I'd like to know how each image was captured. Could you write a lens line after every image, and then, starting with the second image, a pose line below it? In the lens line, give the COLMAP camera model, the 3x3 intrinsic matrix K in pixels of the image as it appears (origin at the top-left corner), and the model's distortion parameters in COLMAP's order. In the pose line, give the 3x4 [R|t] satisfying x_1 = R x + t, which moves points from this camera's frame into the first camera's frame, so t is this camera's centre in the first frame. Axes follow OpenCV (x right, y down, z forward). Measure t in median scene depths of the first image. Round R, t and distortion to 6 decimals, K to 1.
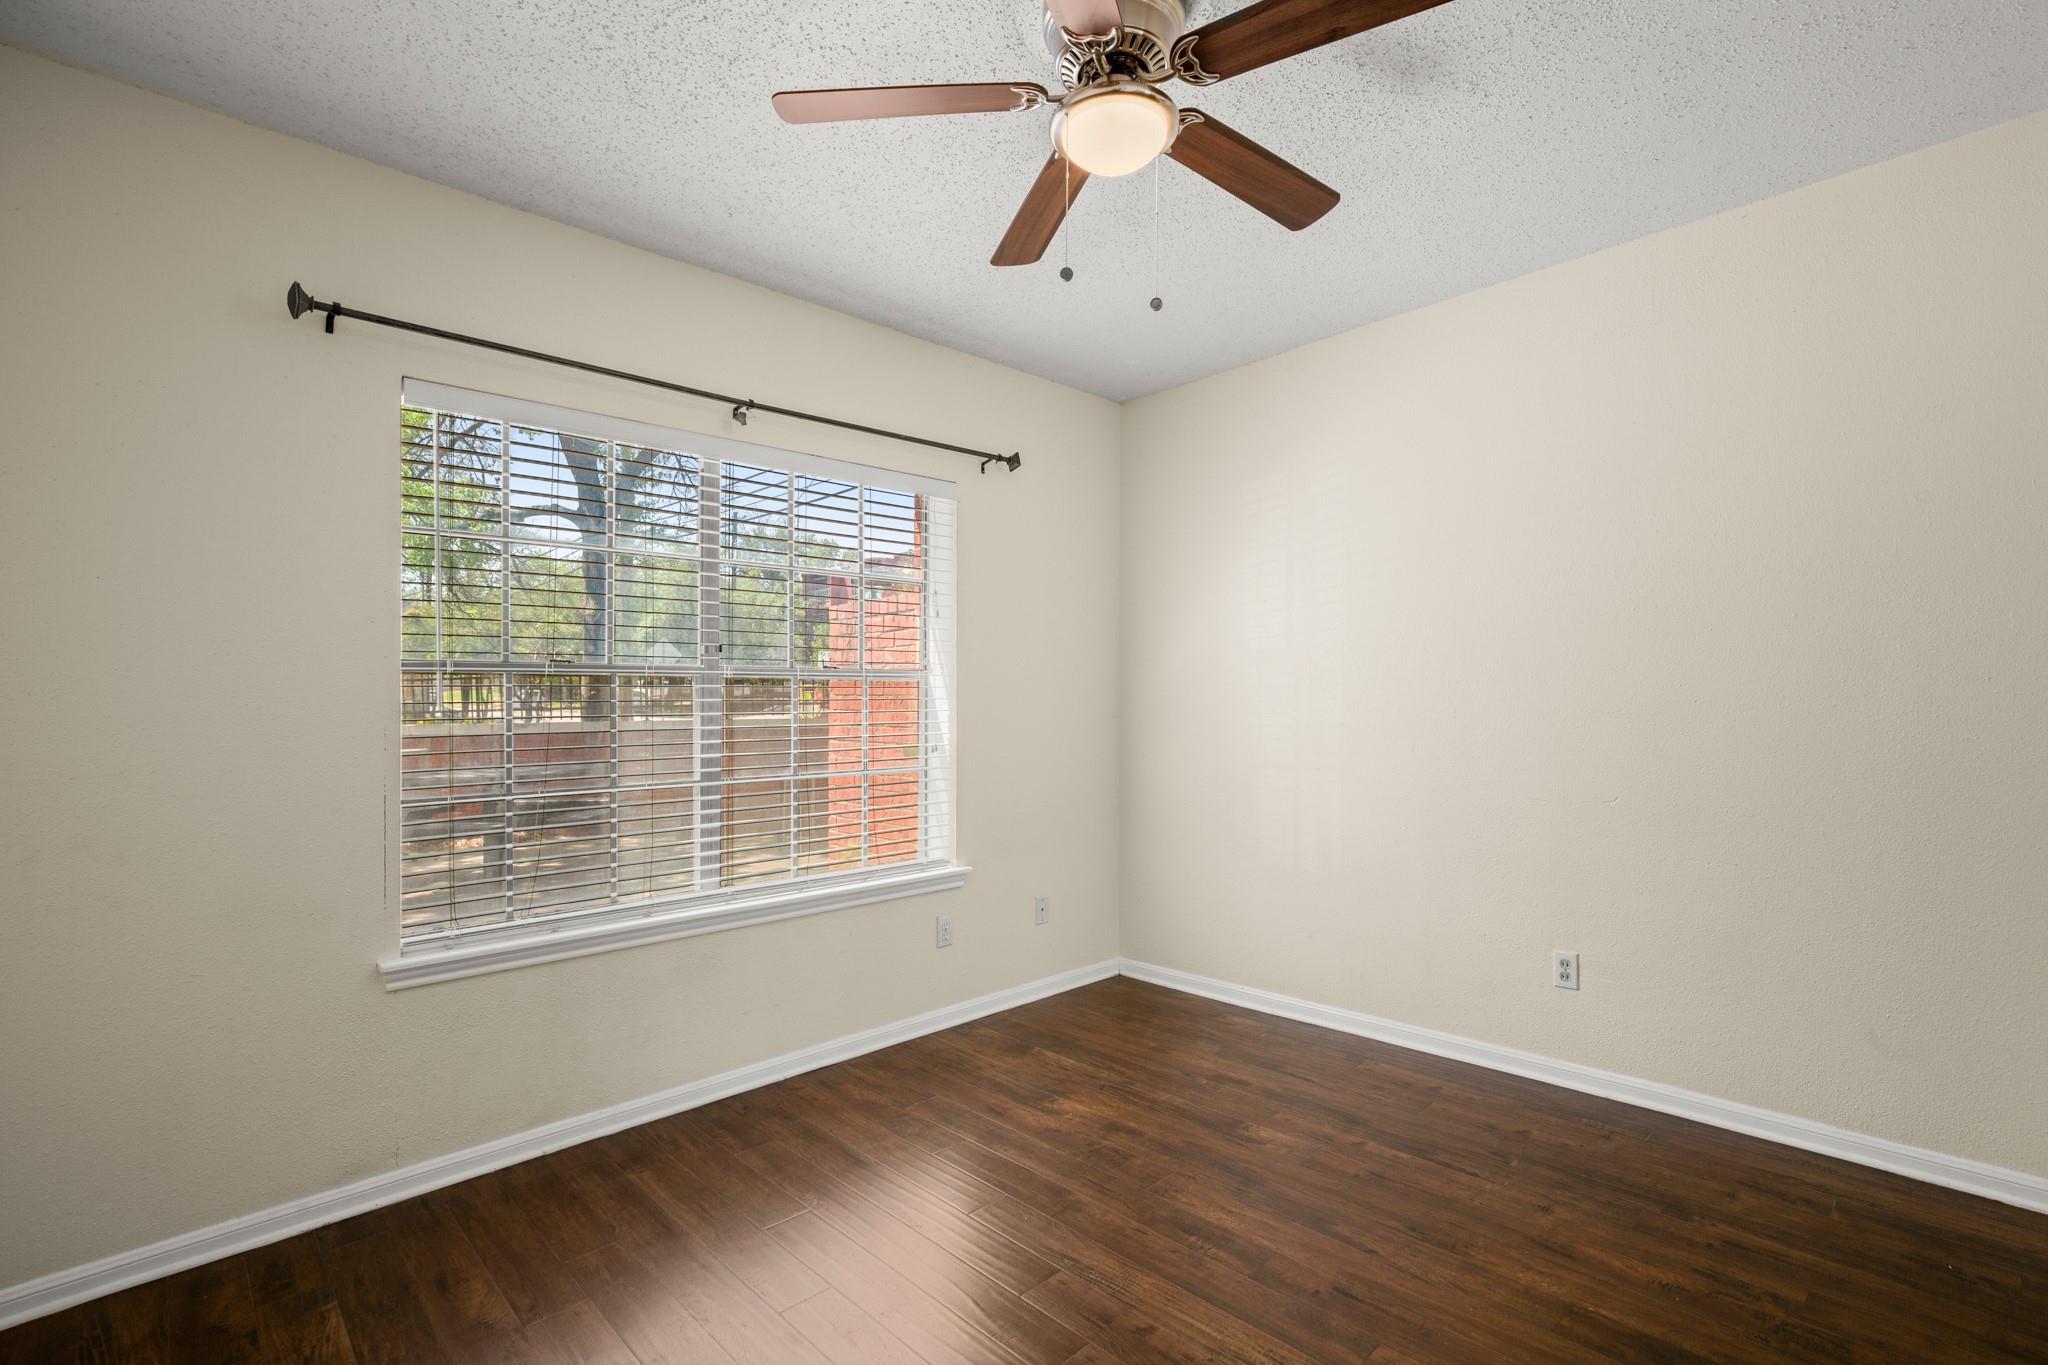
lens RADIAL K [[934.1, 0, 1039.1], [0, 934.1, 699.8], [0, 0, 1]] dist [-0.010979, 0.004928]
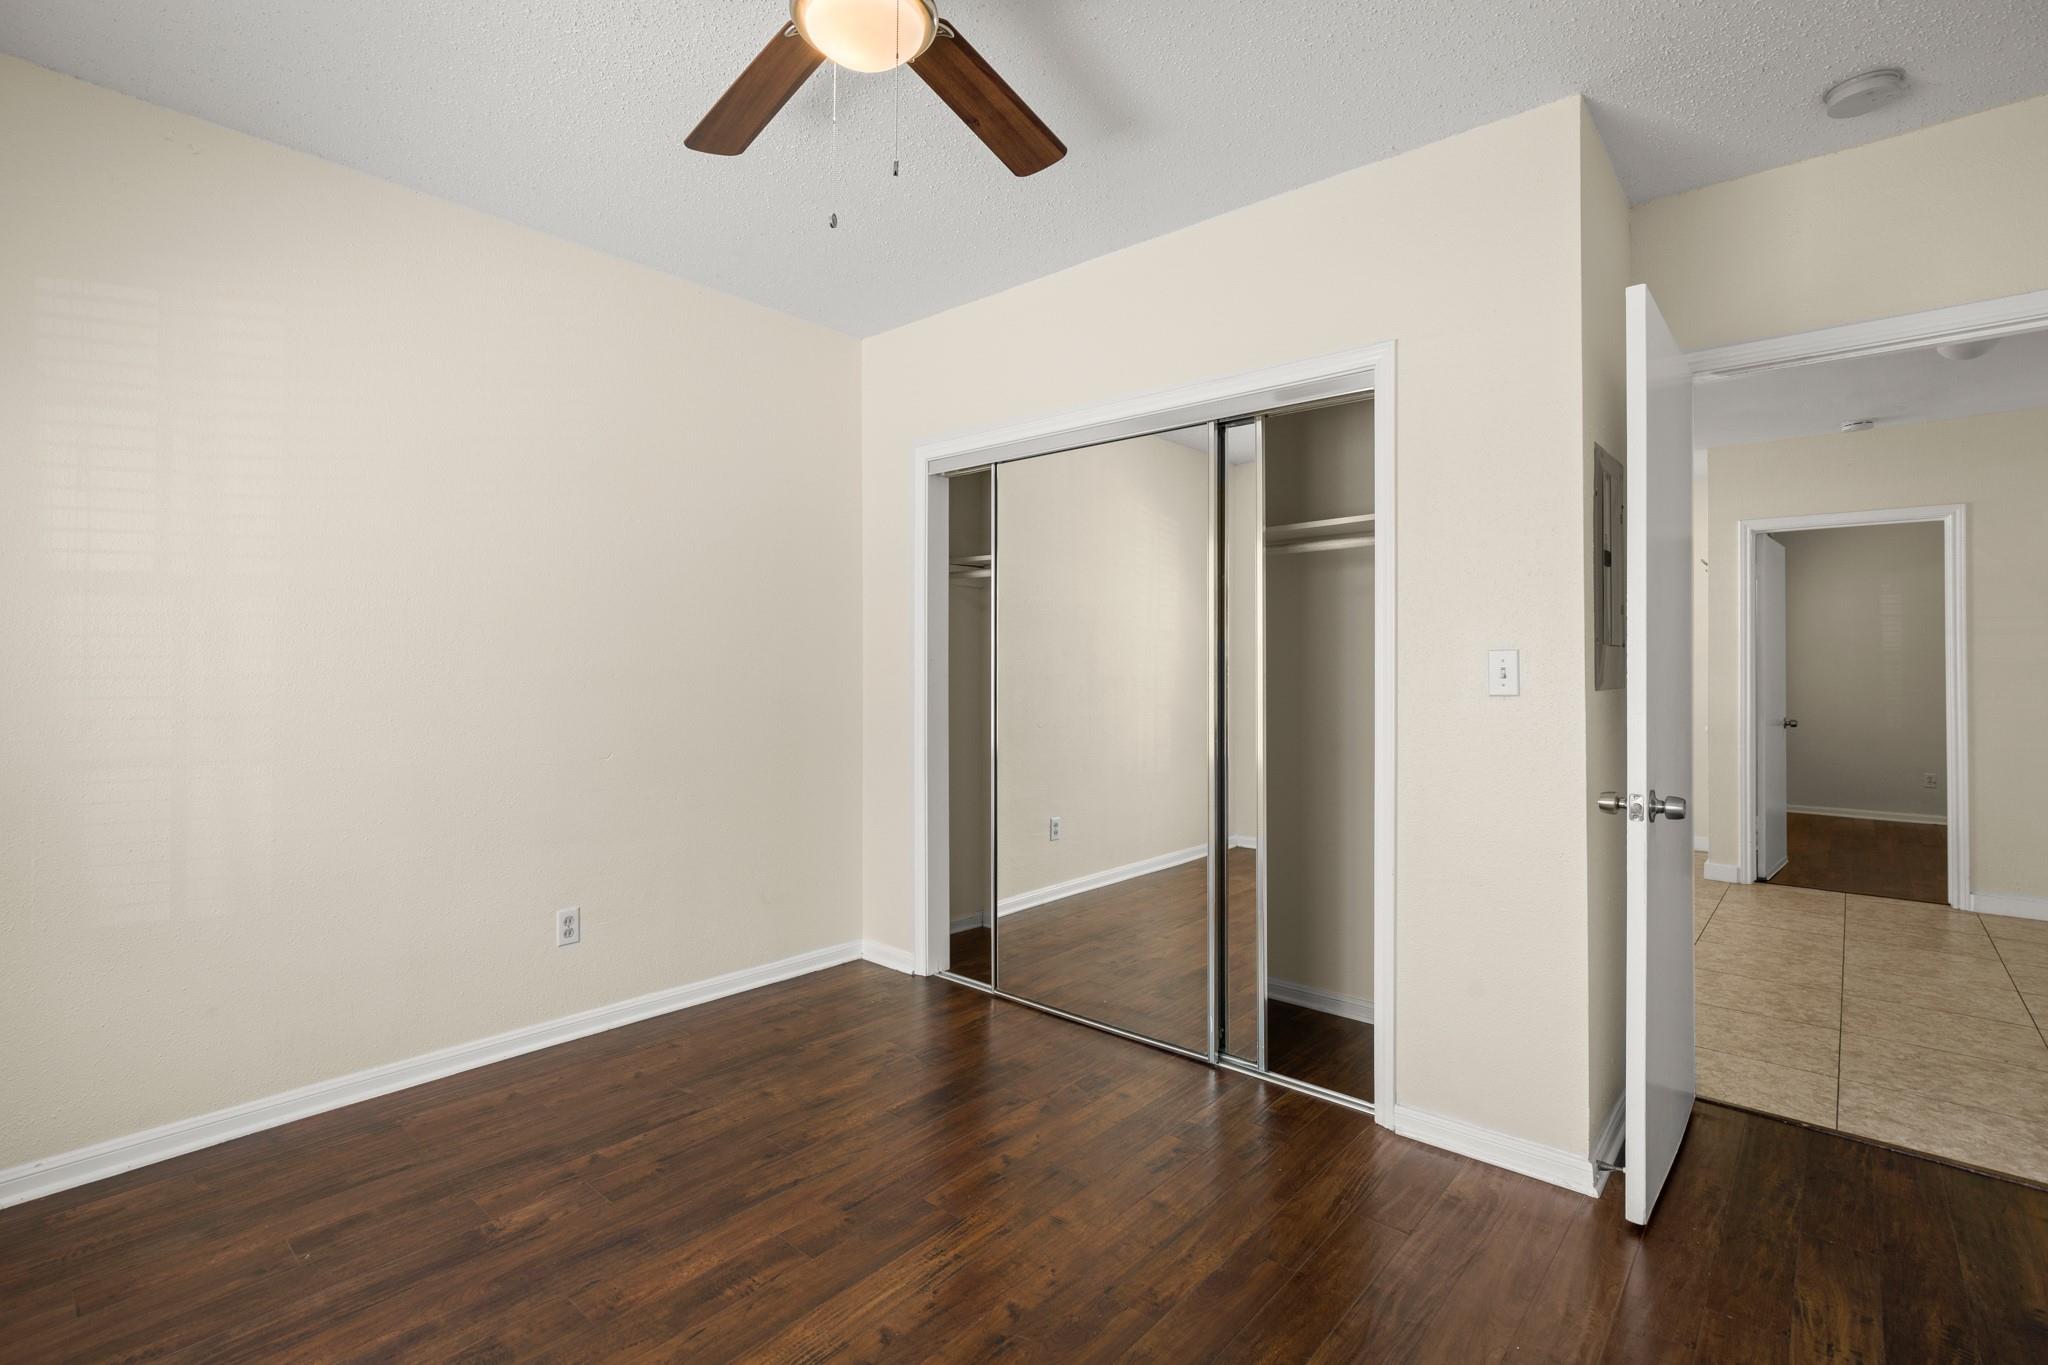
lens RADIAL K [[934.1, 0, 1025.1], [0, 934.1, 661.0], [0, 0, 1]] dist [-0.010979, 0.004928]
pose [[-0.074273, 0.024334, 0.996941, -0.580399], [-0.005070, 0.999680, -0.024778, 0.020292], [-0.997225, -0.006894, -0.074126, 0.651517]]
